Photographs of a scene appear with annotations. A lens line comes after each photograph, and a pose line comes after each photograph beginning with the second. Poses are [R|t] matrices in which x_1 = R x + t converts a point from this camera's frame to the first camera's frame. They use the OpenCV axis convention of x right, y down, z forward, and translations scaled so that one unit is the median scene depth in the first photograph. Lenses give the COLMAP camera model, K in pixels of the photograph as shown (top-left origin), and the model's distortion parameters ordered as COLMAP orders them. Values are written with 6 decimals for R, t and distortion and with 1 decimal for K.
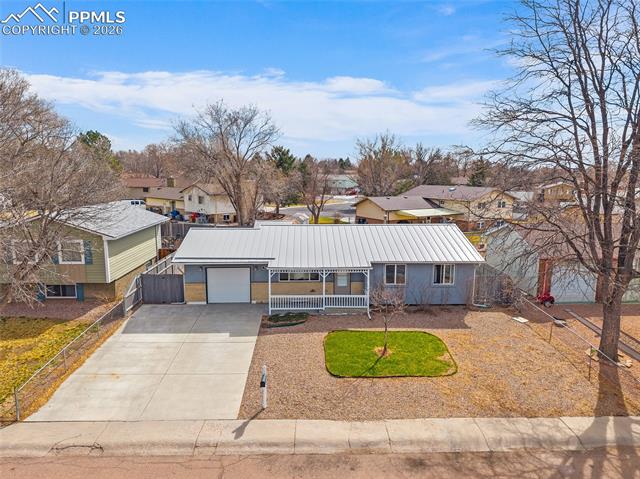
lens RADIAL K [[428.0, 0, 316.5], [0, 428.0, 238.7], [0, 0, 1]] dist [0.016311, -0.020958]
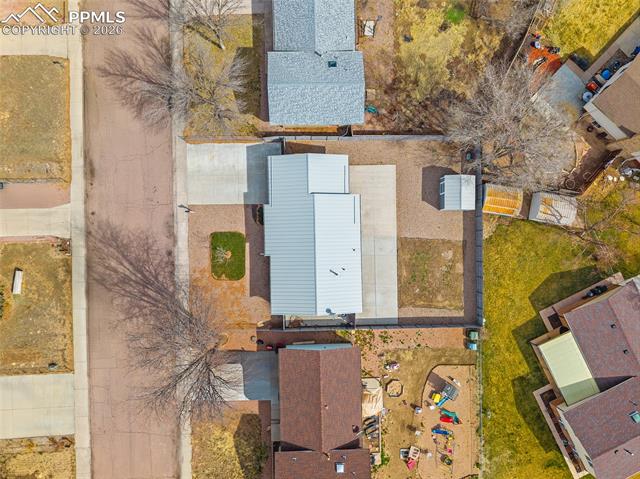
lens RADIAL K [[428.0, 0, 320.2], [0, 428.0, 242.3], [0, 0, 1]] dist [0.016311, -0.020958]
pose [[-0.016472, 0.999834, -0.007743, 0.100517], [-0.217198, 0.003981, 0.976119, -2.576777], [0.975988, 0.017760, 0.217097, 1.068144]]
